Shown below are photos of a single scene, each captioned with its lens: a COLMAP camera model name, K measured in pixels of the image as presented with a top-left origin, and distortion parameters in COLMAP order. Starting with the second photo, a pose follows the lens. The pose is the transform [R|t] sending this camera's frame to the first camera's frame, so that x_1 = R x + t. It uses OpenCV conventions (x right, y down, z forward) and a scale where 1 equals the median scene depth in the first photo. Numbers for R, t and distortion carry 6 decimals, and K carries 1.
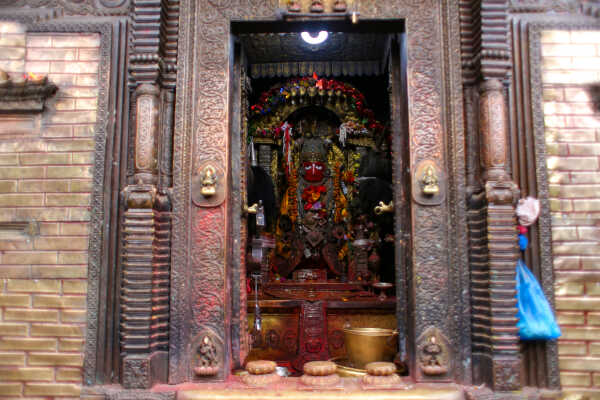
lens RADIAL K [[488.8, 0, 297.9], [0, 488.8, 202.2], [0, 0, 1]] dist [-0.090537, 0.110823]
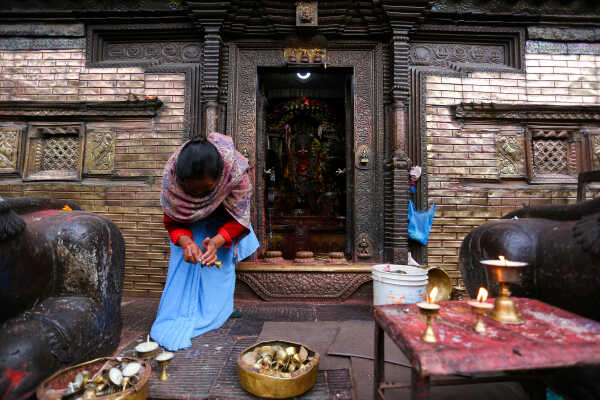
lens RADIAL K [[290.5, 0, 300.6], [0, 290.5, 195.9], [0, 0, 1]] dist [-0.084784, 0.035580]
pose [[0.999705, 0.007809, 0.022994, 0.002491], [-0.009560, 0.996980, 0.077062, 0.023369], [-0.022323, -0.077259, 0.996761, -0.104382]]
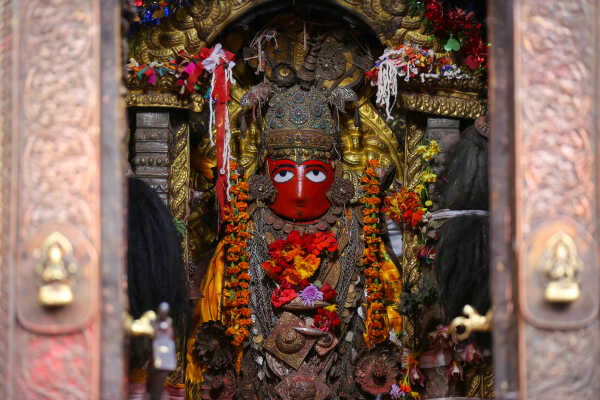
lens RADIAL K [[1890.0, 0, 300.0], [0, 1890.0, 200.0], [0, 0, 1]] dist [0.470537, 0.061038]
pose [[0.999546, 0.000161, 0.030122, -0.015727], [0.000533, 0.999735, -0.023014, -0.066070], [-0.030118, 0.023020, 0.999281, -0.684187]]
